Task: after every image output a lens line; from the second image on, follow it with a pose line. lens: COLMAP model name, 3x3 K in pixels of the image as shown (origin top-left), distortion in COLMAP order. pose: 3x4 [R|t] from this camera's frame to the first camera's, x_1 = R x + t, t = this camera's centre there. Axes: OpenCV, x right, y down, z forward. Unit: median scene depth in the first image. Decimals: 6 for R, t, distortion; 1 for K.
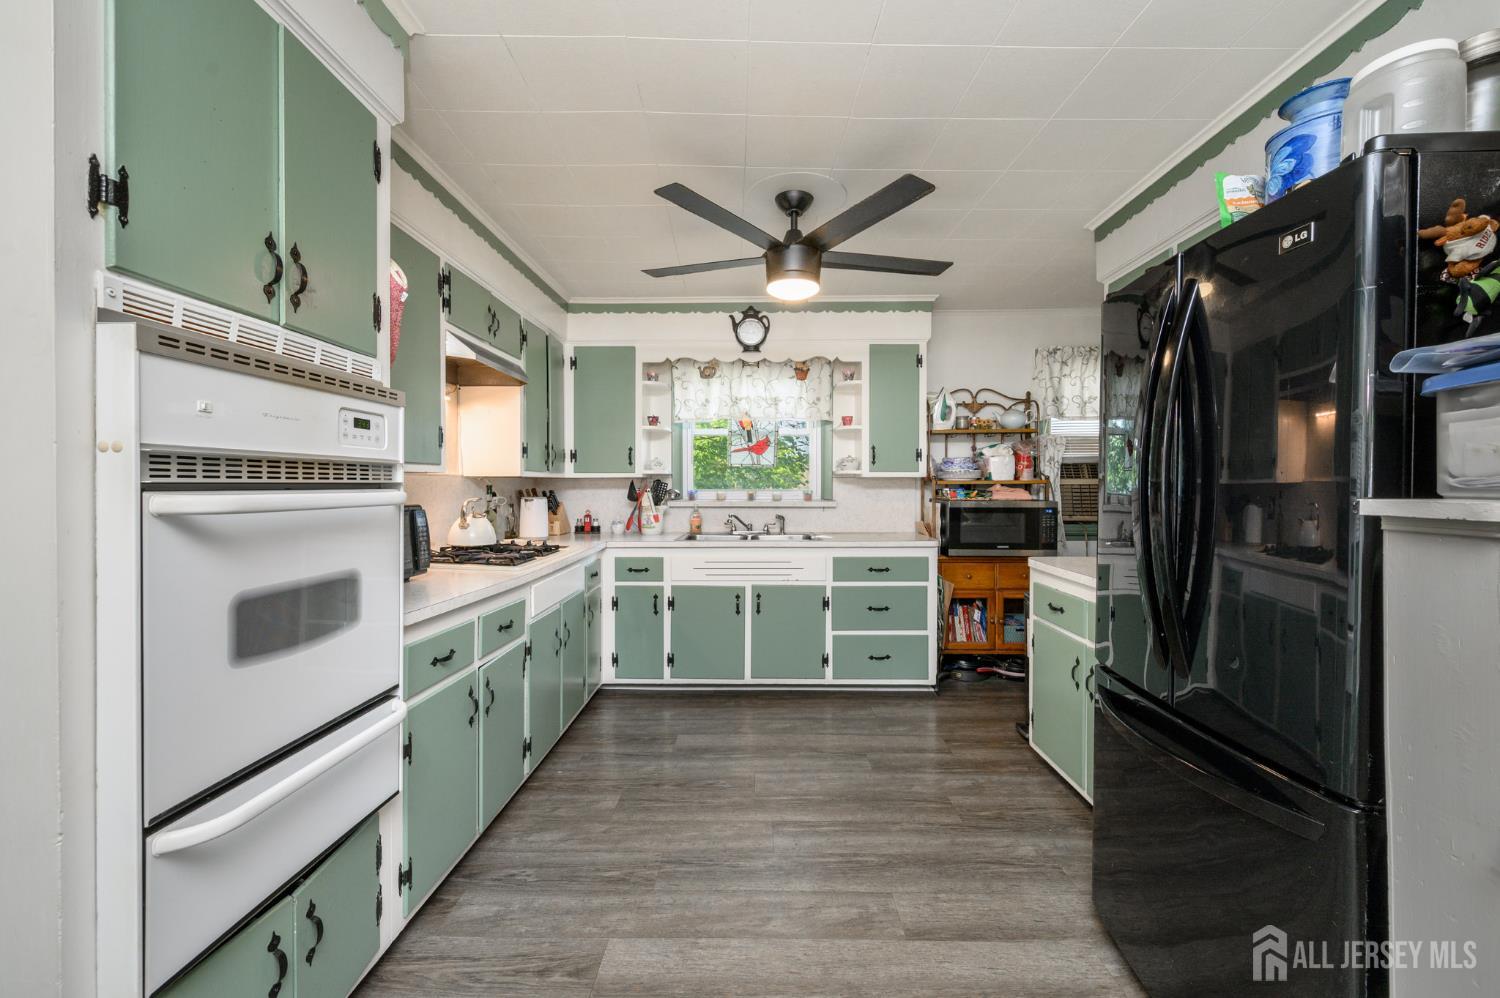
lens RADIAL K [[594.0, 0, 690.8], [0, 594.0, 491.6], [0, 0, 1]] dist [0.000096, -0.000233]
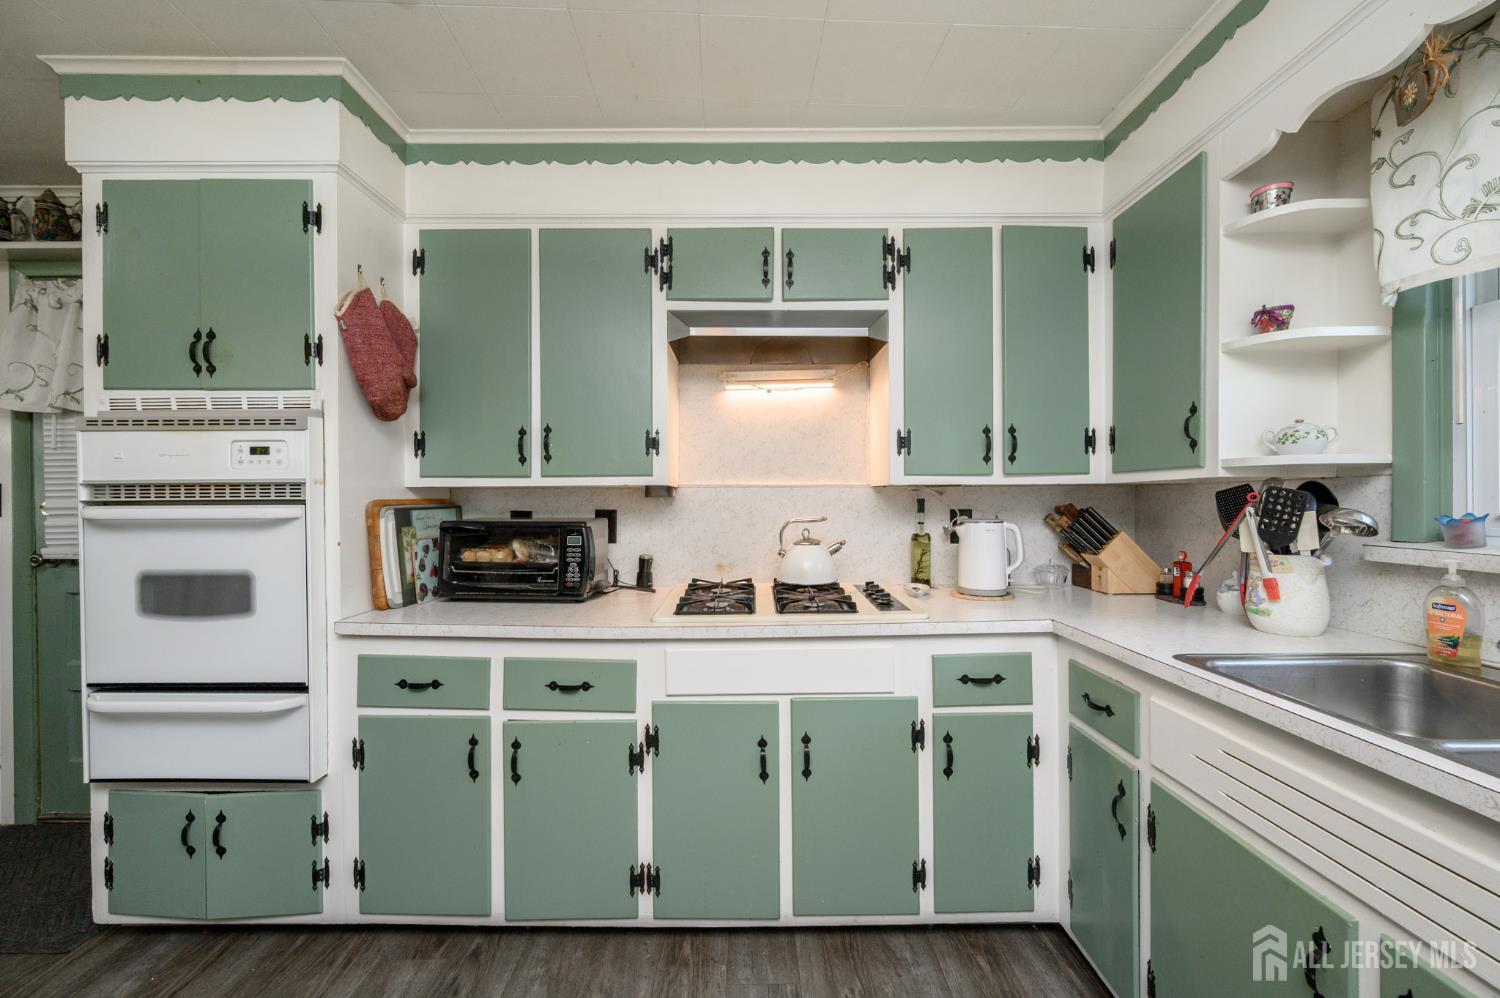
lens RADIAL K [[594.0, 0, 746.3], [0, 594.0, 498.4], [0, 0, 1]] dist [0.000096, -0.000233]
pose [[0.109353, -0.001603, -0.994002, 0.744768], [-0.006455, 0.999976, -0.002323, -0.020326], [0.993982, 0.006670, 0.109340, 1.822607]]
